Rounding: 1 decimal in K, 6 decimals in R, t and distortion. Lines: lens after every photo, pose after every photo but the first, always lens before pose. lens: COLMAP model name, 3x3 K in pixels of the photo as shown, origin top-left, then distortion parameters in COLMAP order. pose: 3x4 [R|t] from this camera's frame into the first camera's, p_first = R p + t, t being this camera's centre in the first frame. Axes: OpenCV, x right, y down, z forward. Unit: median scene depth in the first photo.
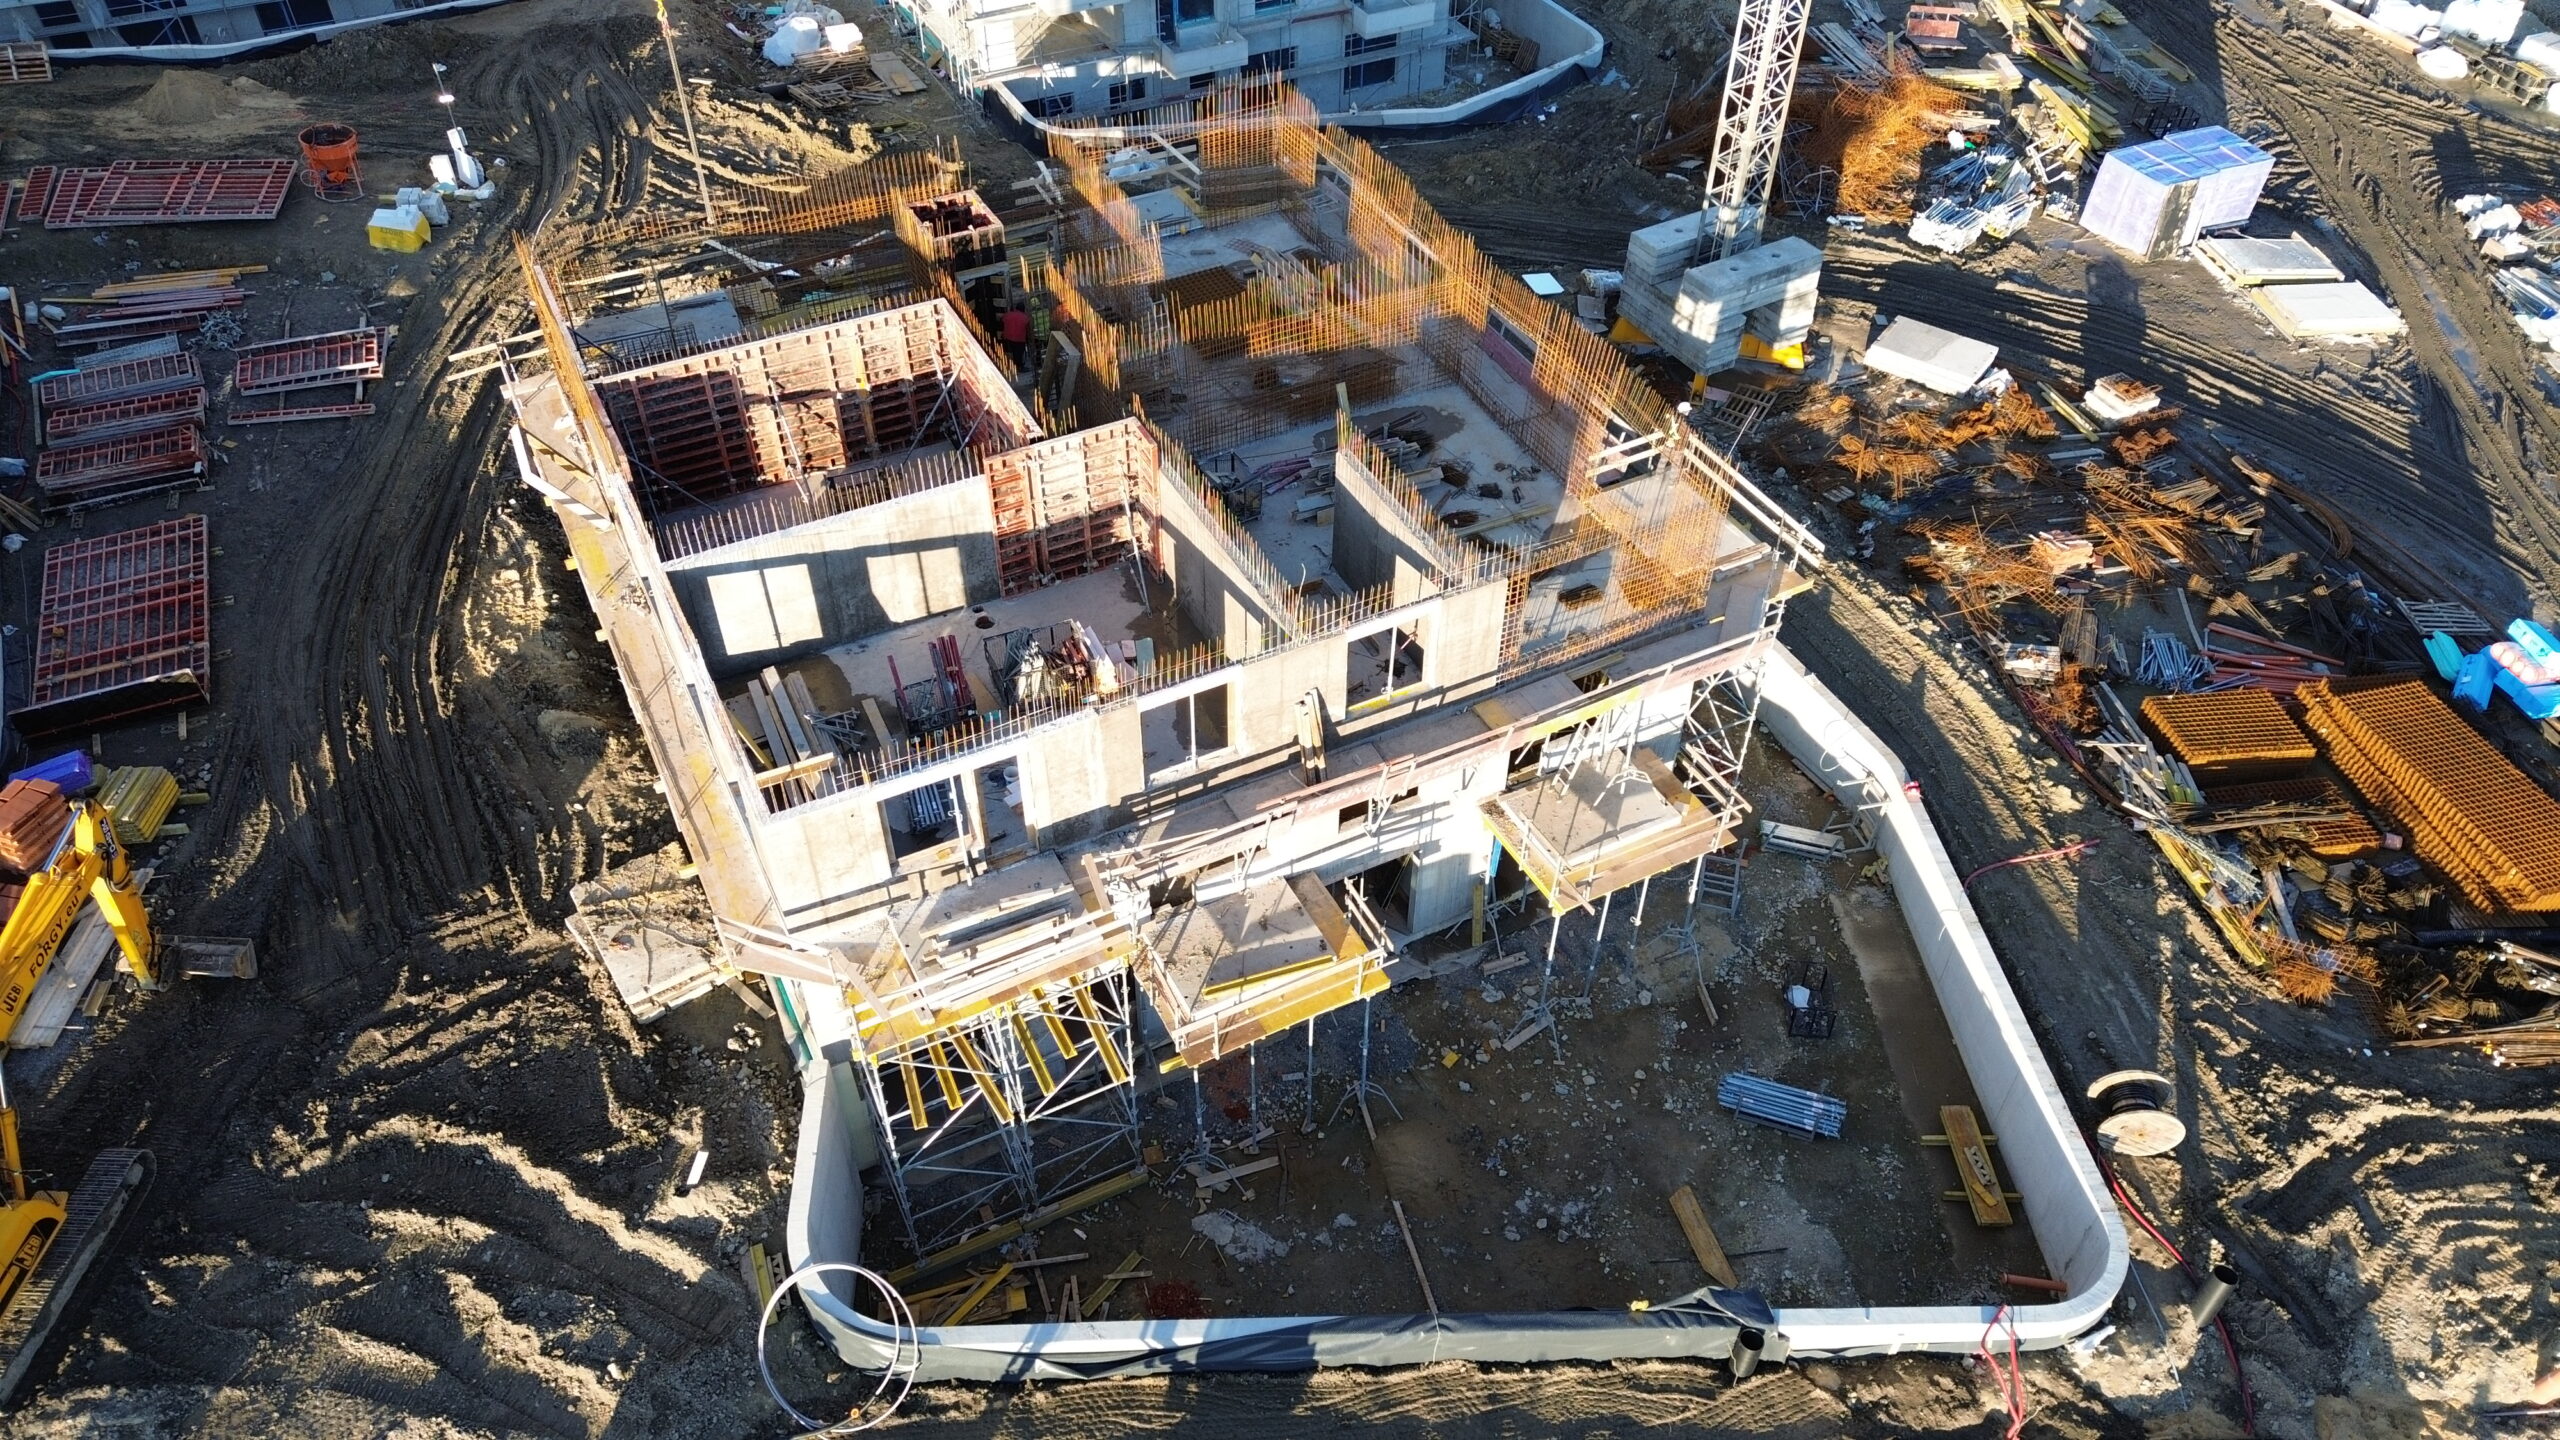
lens RADIAL K [[1802.0, 0, 1280.0], [0, 1802.0, 720.0], [0, 0, 1]] dist [0.083956, -0.076631]
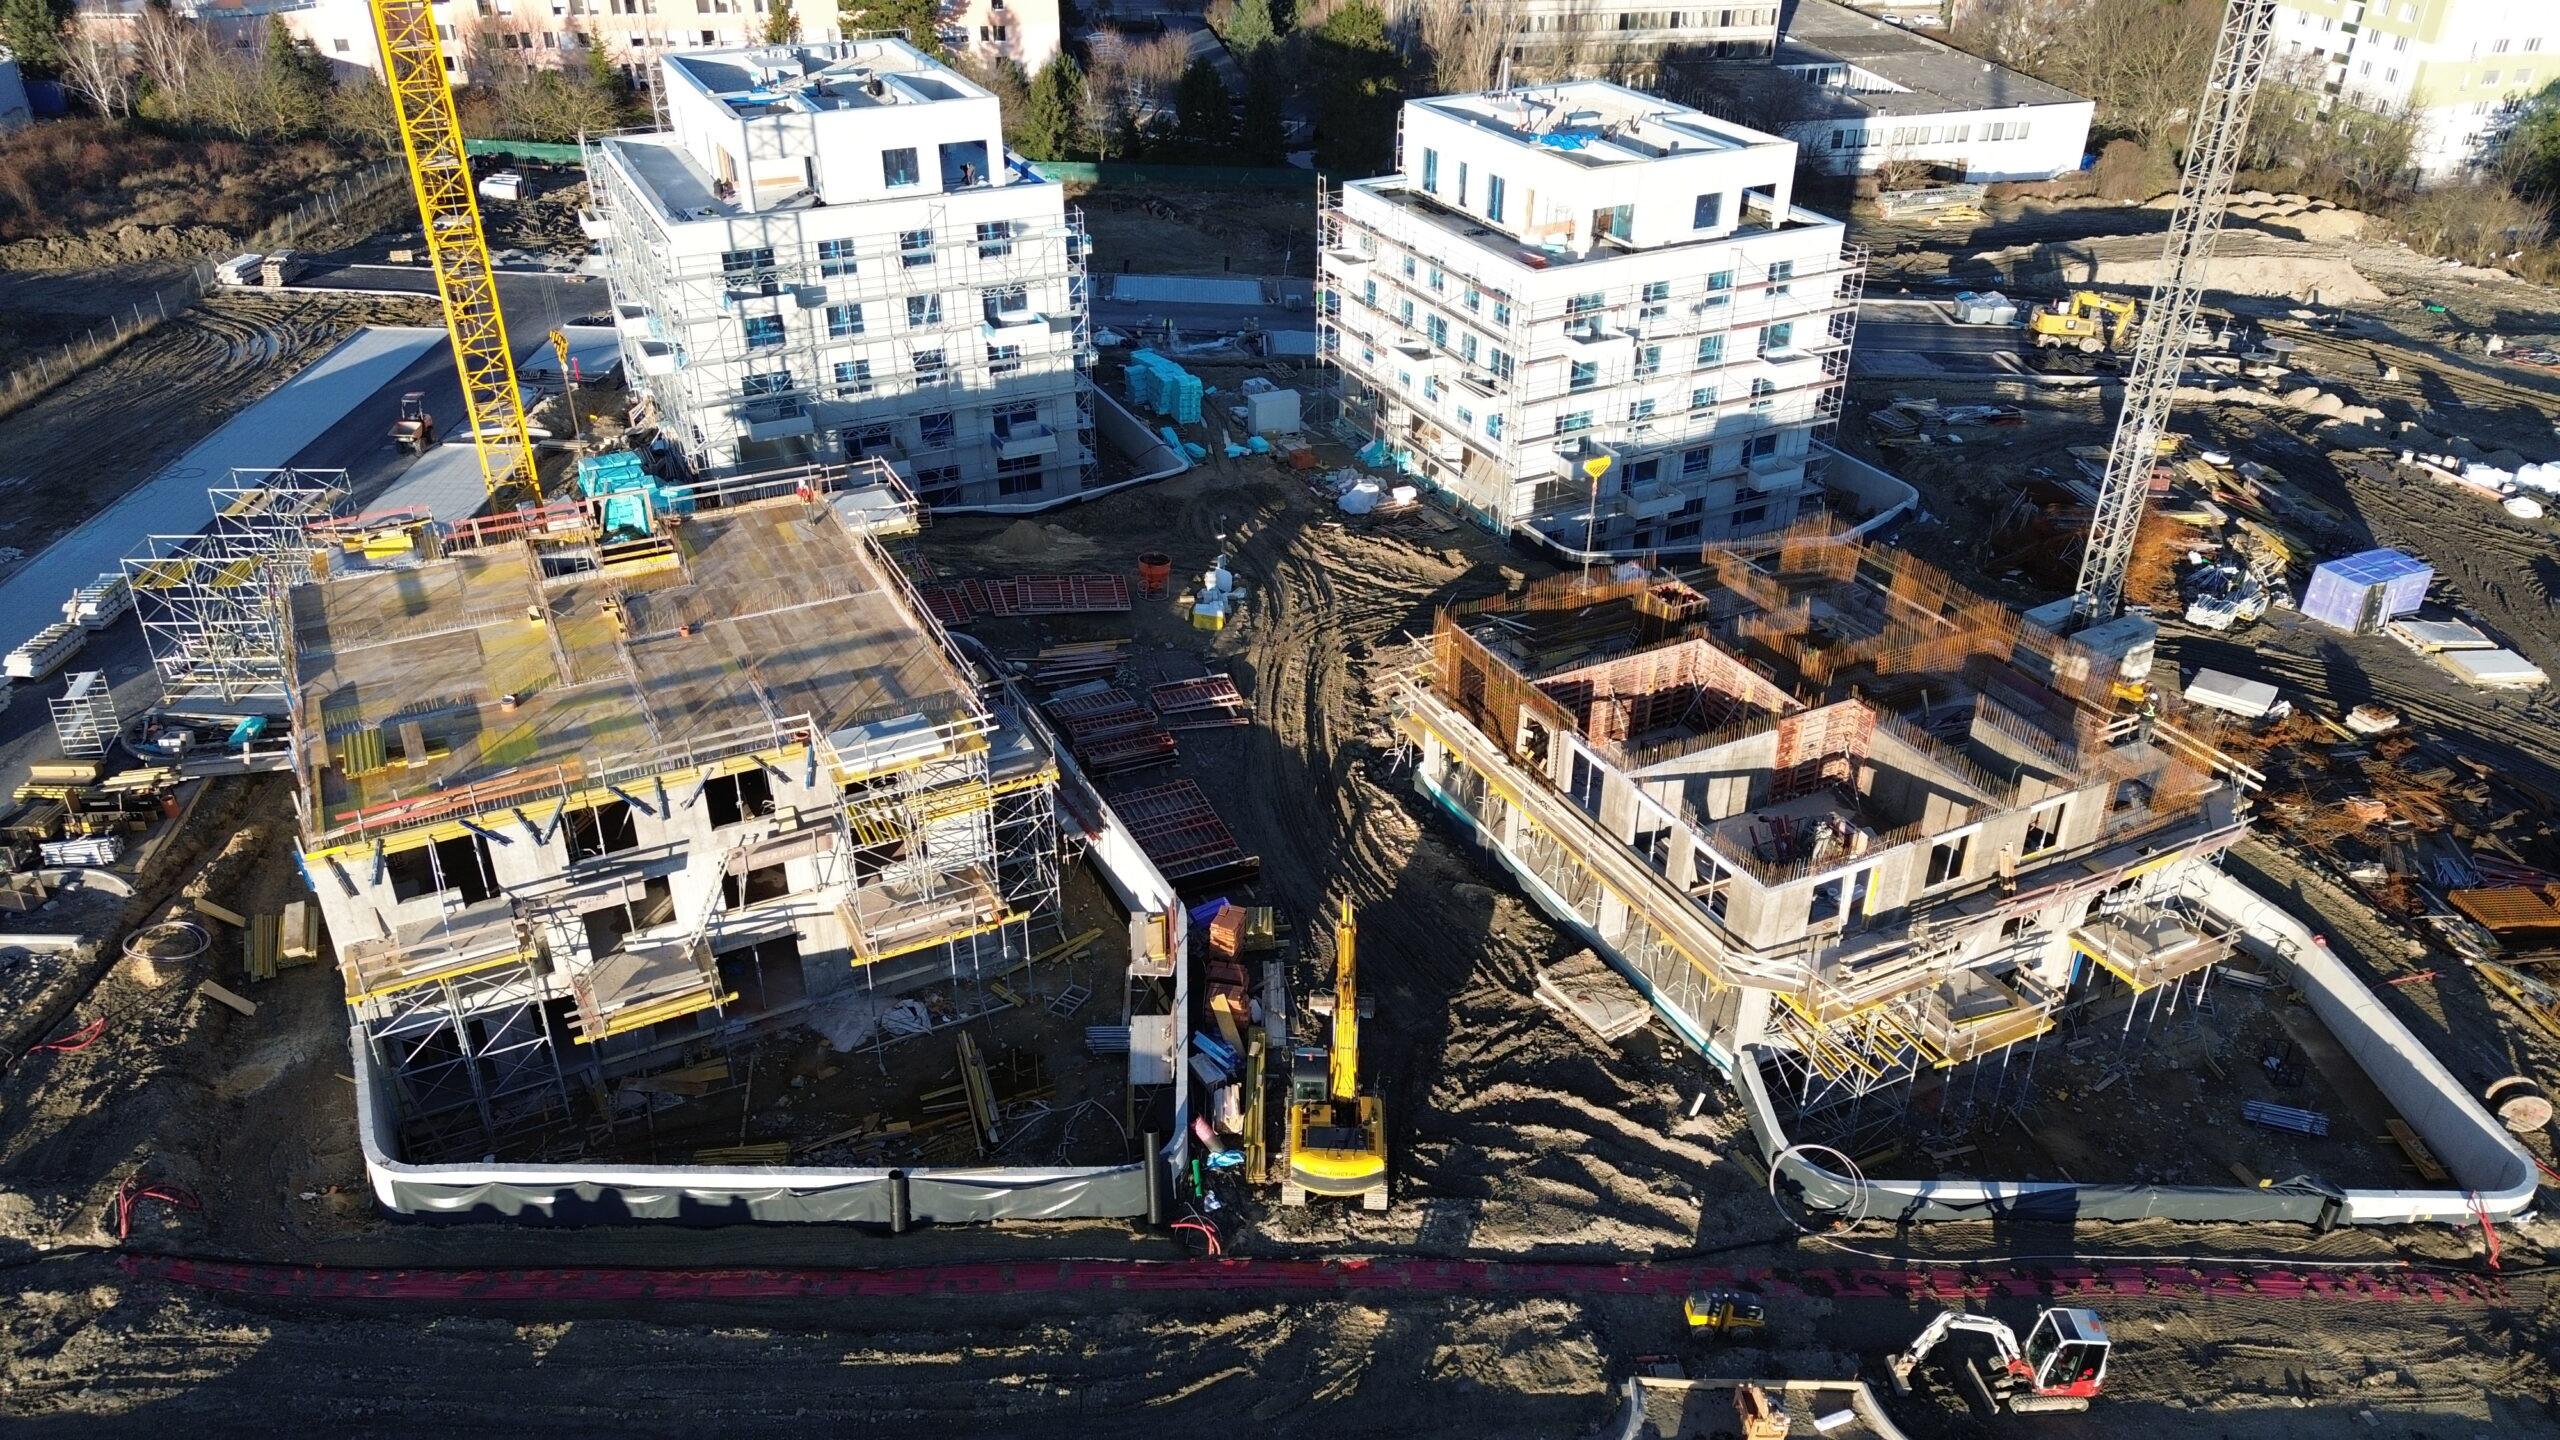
lens RADIAL K [[1802.0, 0, 1280.0], [0, 1802.0, 720.0], [0, 0, 1]] dist [0.083956, -0.076631]
pose [[0.999916, -0.001979, -0.012841, -0.487430], [-0.001004, 0.973621, -0.228167, 0.198614], [0.012954, 0.228161, 0.973537, -0.554453]]
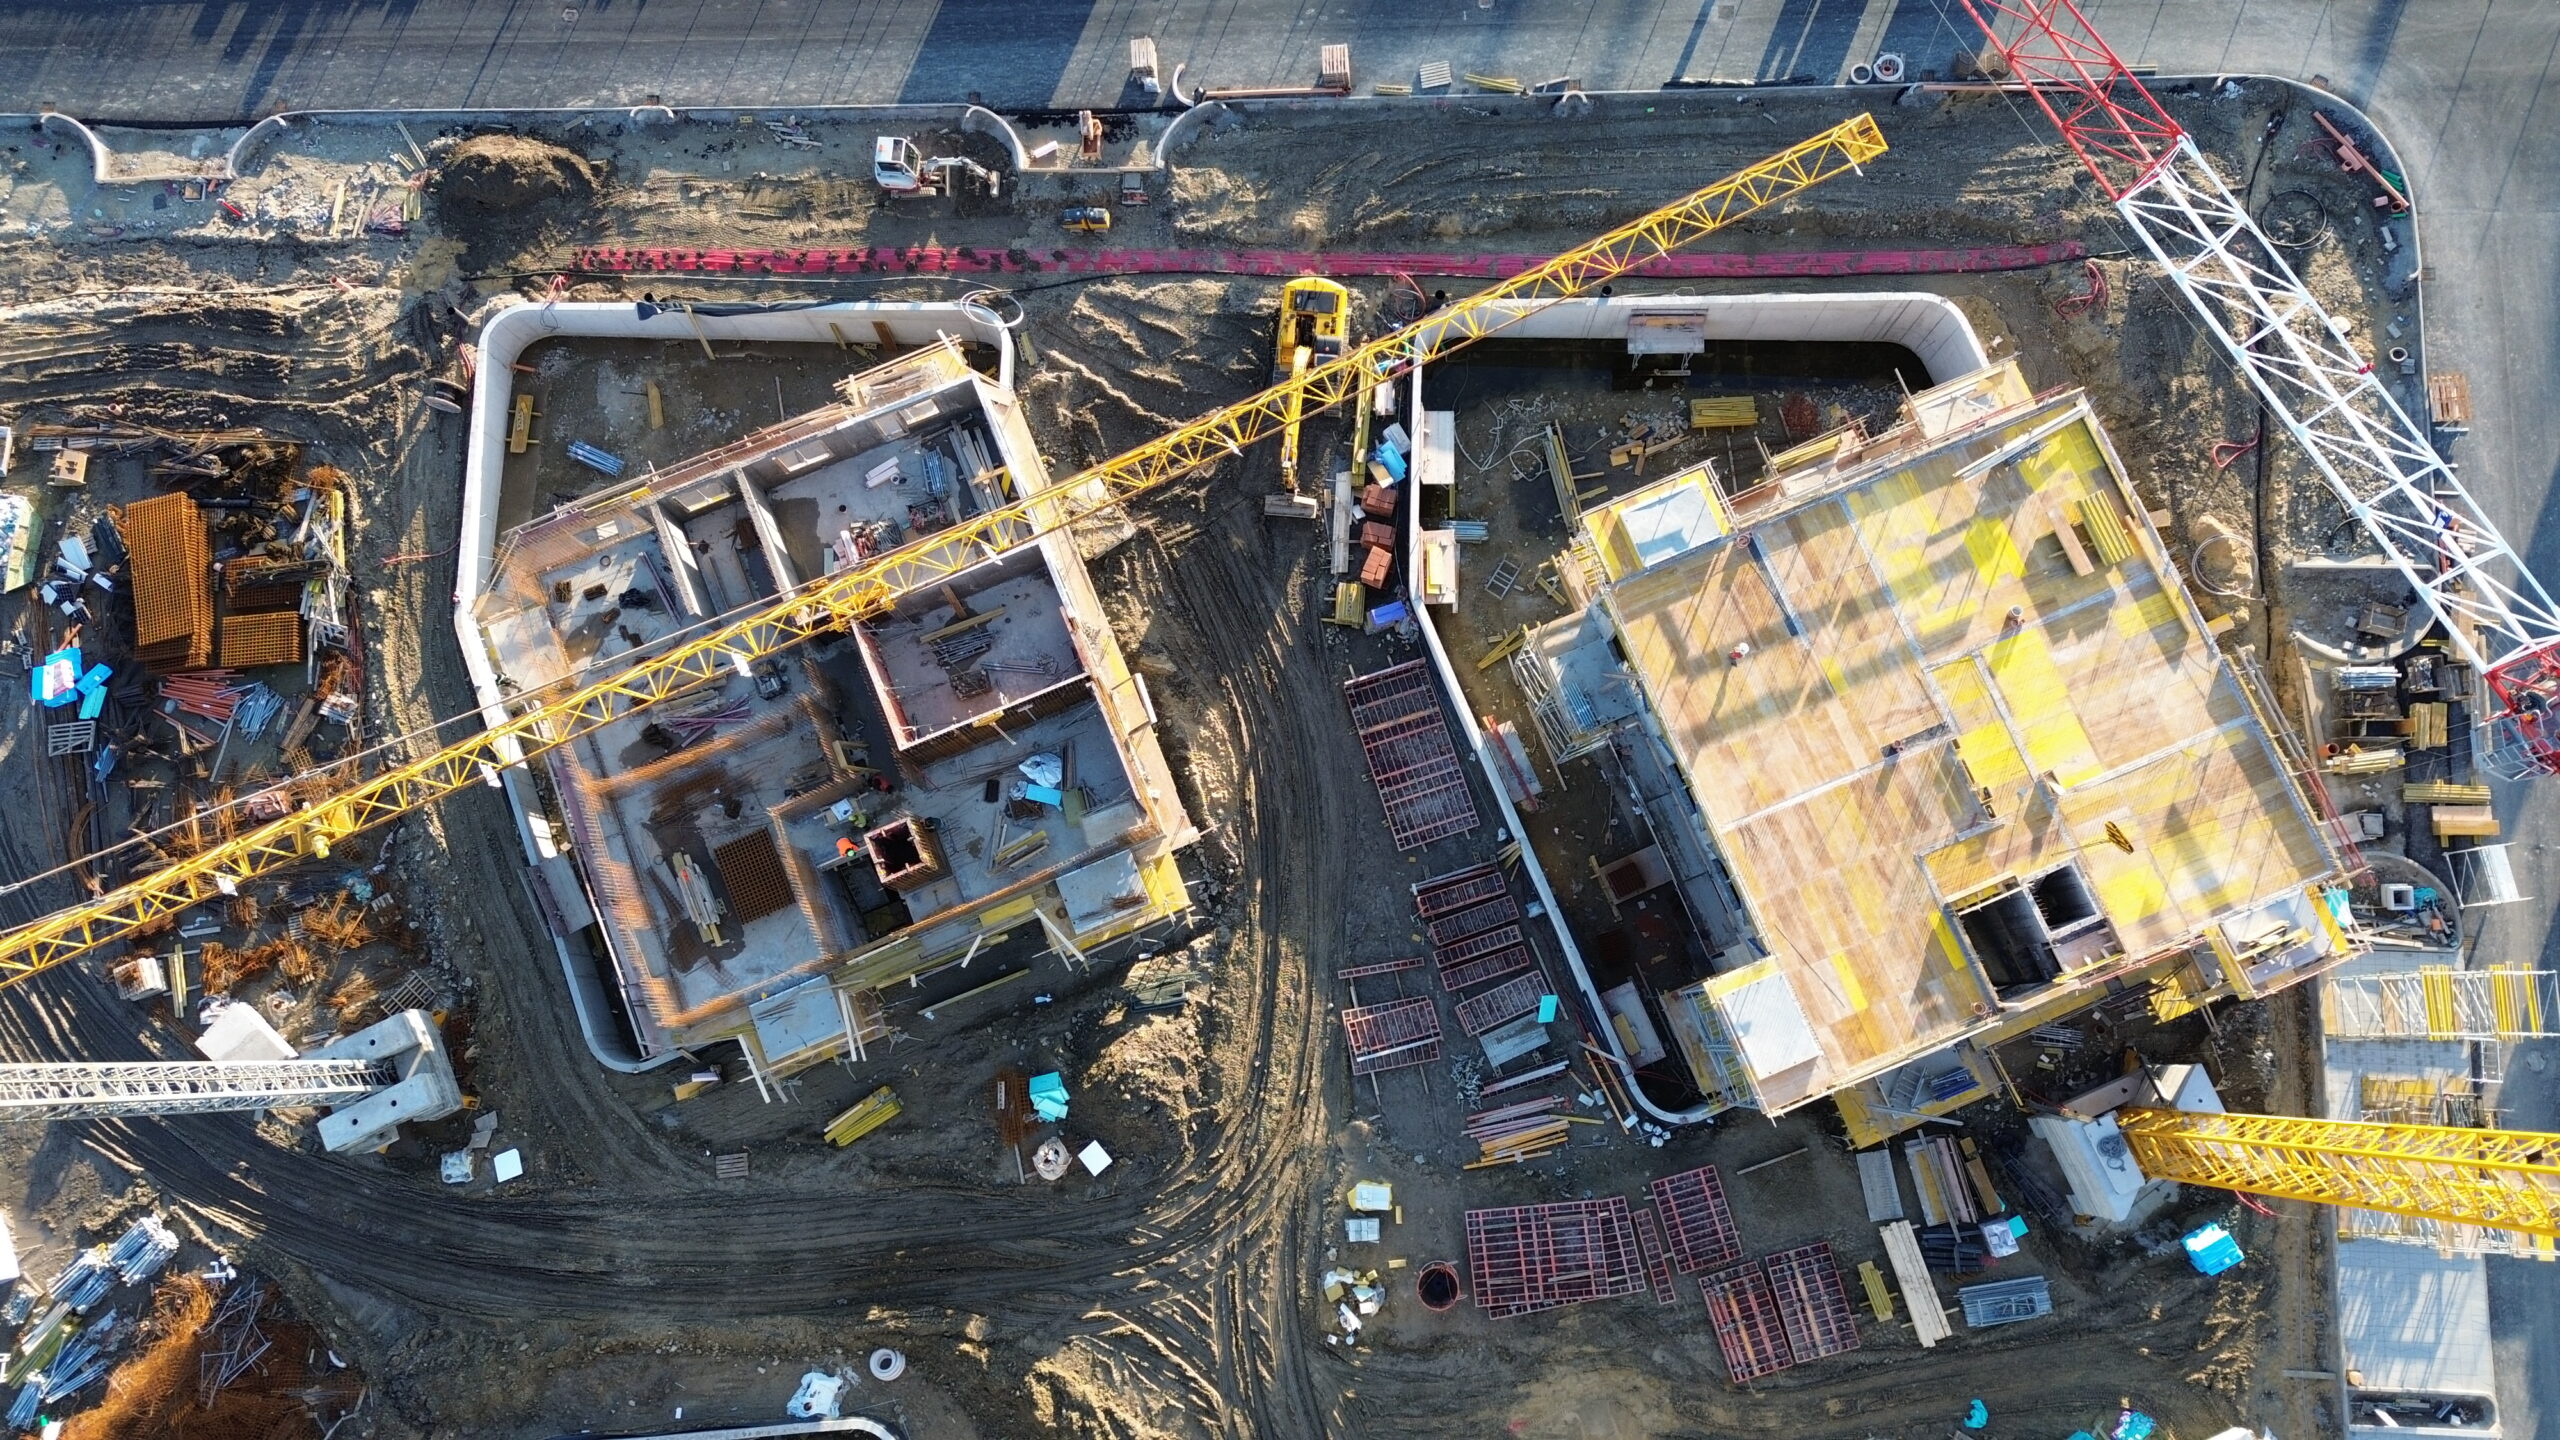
lens RADIAL K [[1802.0, 0, 1280.0], [0, 1802.0, 720.0], [0, 0, 1]] dist [0.083956, -0.076631]
pose [[-0.996186, -0.086408, 0.012120, -0.488364], [0.057443, -0.544915, 0.836521, -1.430761], [-0.065678, 0.834027, 0.547801, 0.012054]]
